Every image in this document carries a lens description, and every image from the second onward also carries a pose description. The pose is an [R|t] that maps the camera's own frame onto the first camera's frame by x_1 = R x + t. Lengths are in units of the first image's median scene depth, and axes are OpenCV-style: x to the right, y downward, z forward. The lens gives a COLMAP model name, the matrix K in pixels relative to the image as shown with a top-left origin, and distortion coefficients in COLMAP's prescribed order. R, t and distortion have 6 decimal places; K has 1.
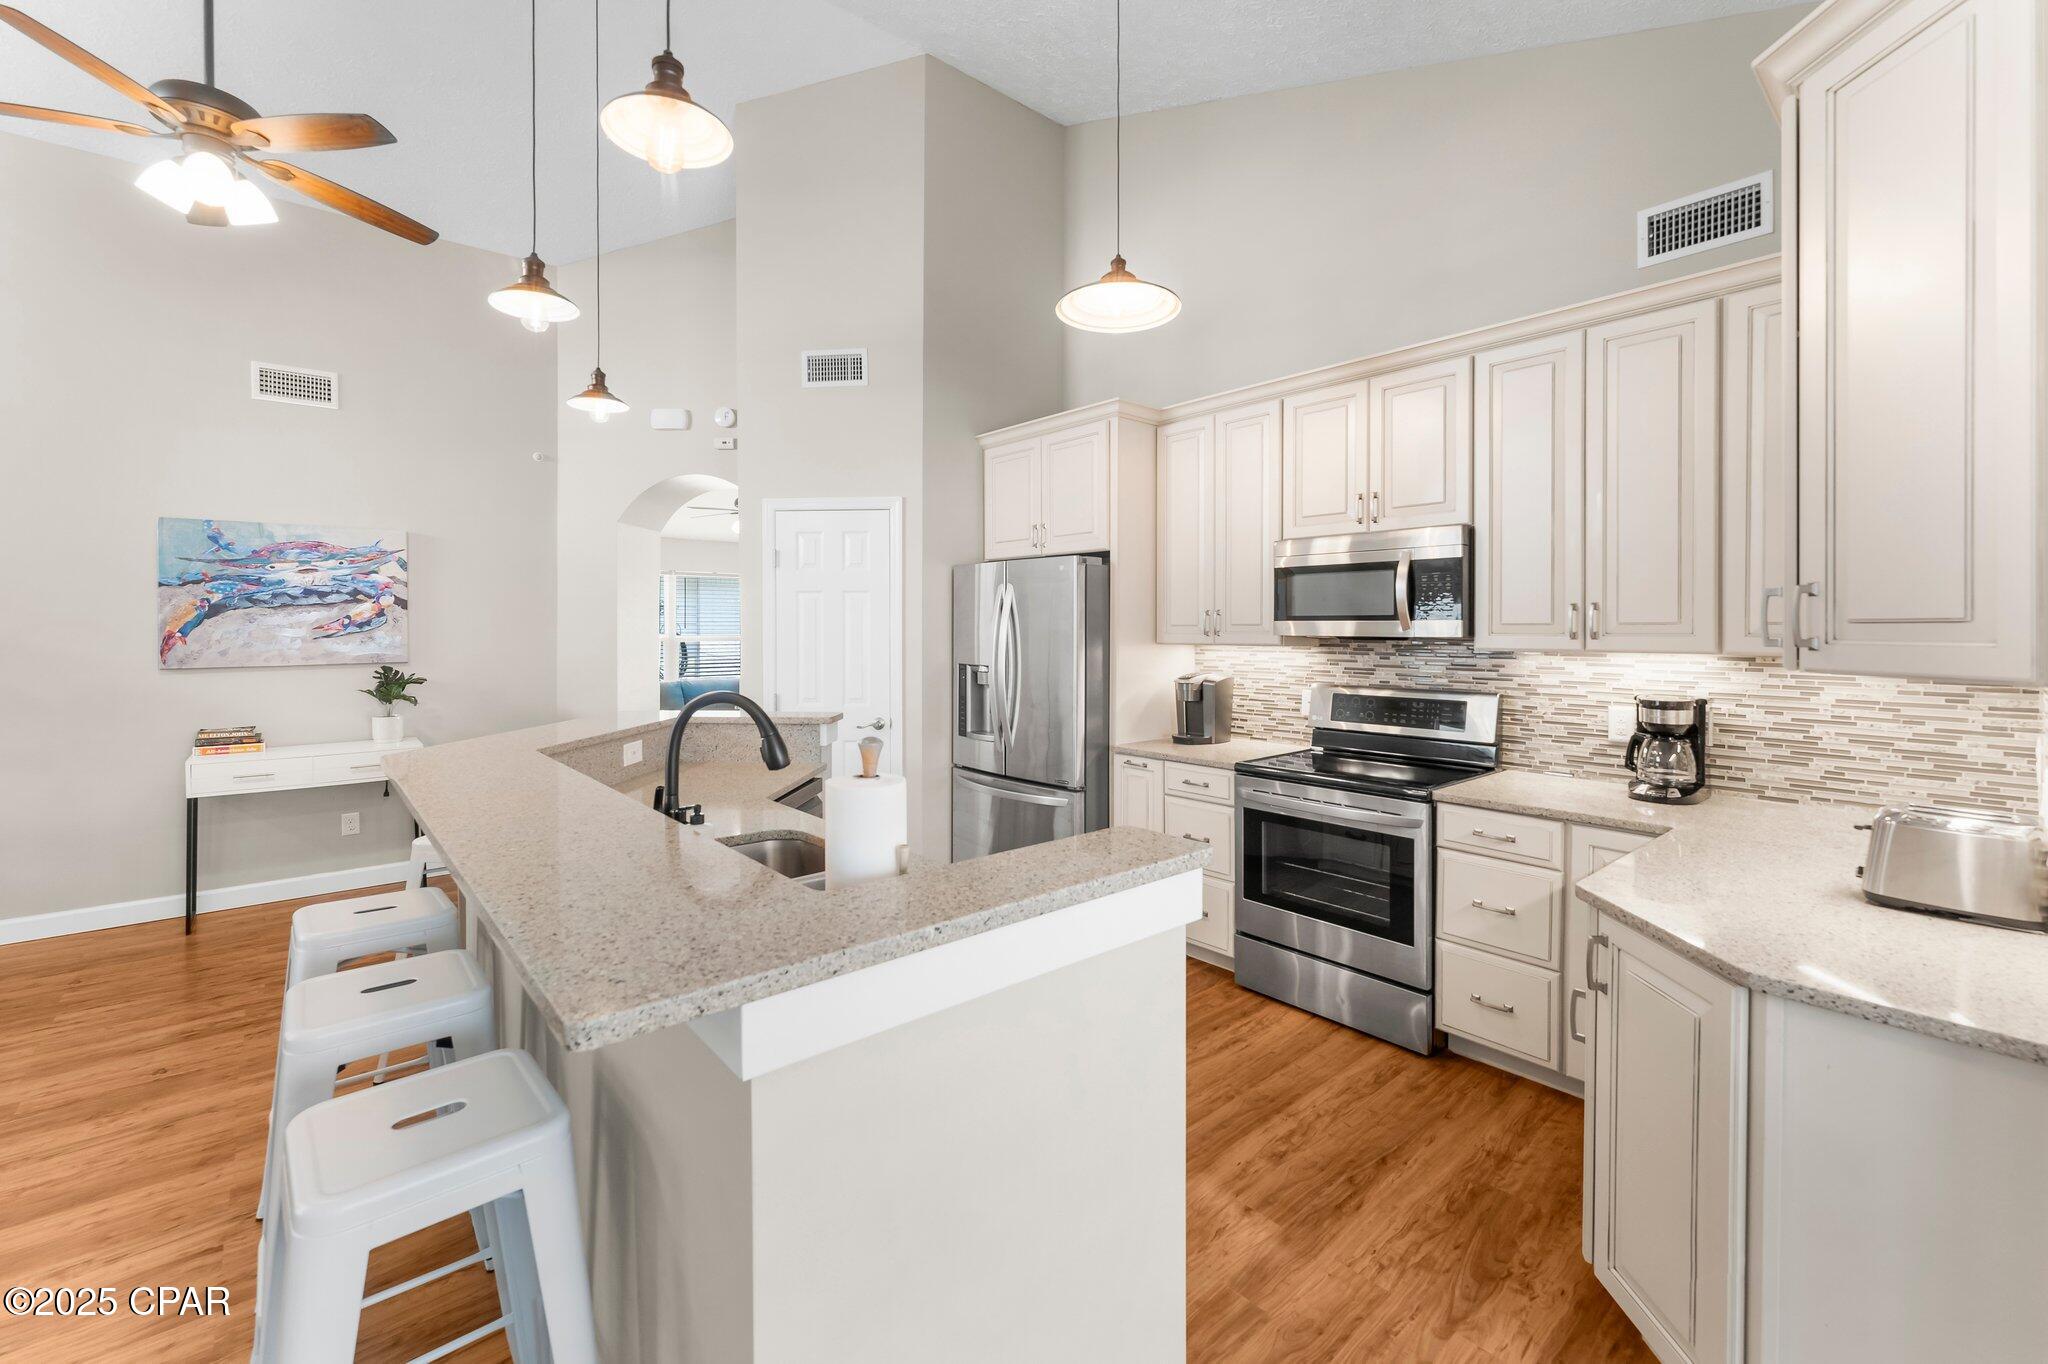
lens RADIAL K [[855.1, 0, 996.6], [0, 855.1, 628.5], [0, 0, 1]] dist [-0.000705, -0.000126]
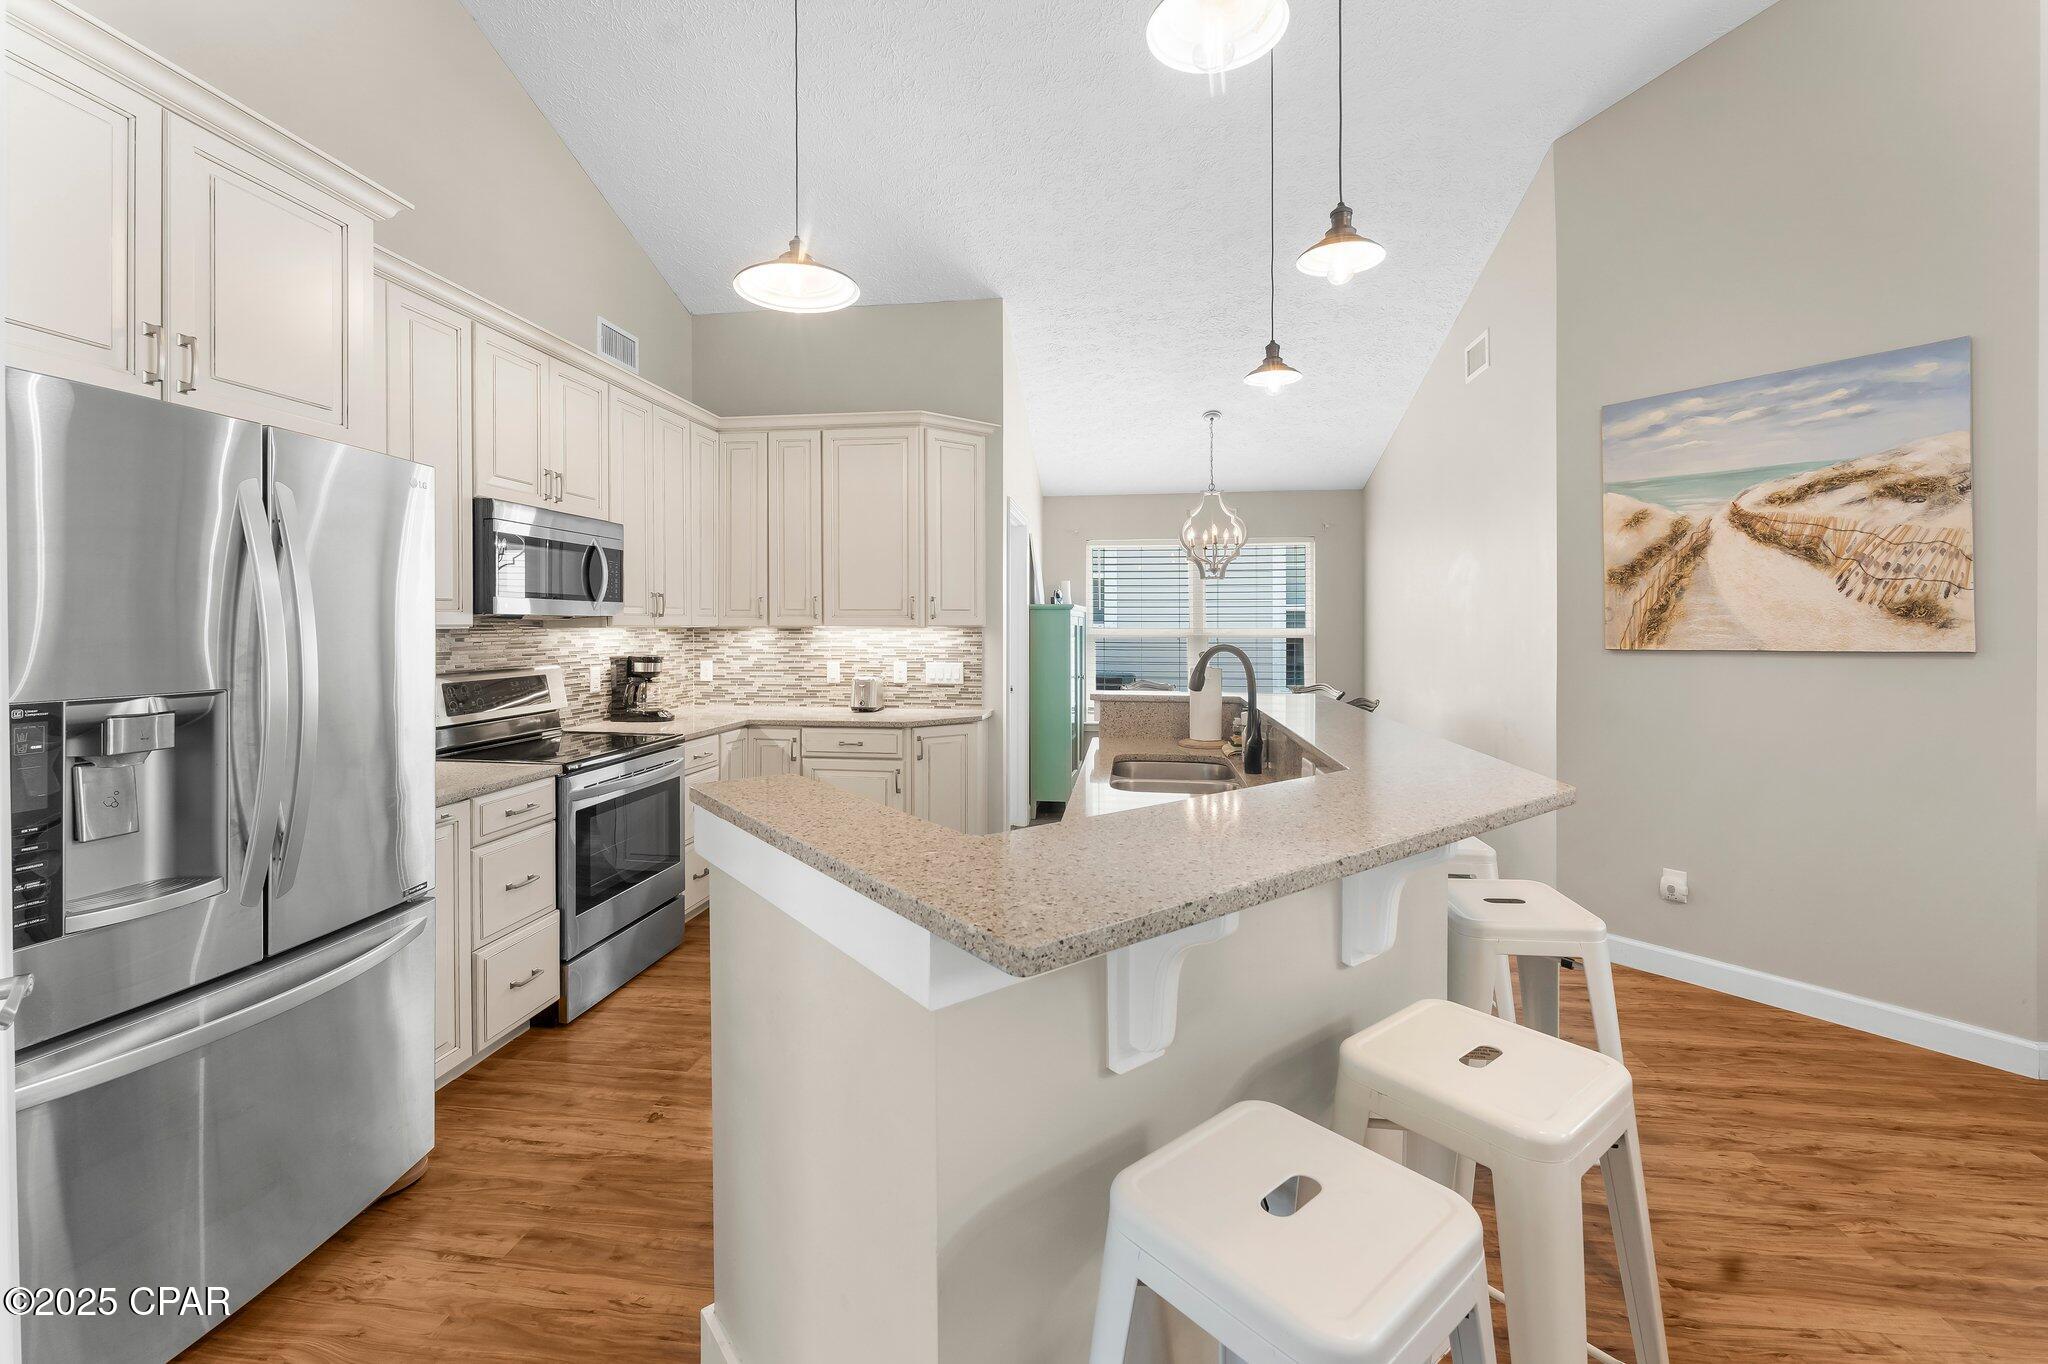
lens RADIAL K [[855.1, 0, 996.6], [0, 855.1, 628.5], [0, 0, 1]] dist [-0.000705, -0.000126]
pose [[-0.663229, -0.005026, 0.748399, -0.683261], [-0.001479, 0.999984, 0.005405, 0.019104], [-0.748415, 0.002478, -0.663226, 1.333866]]
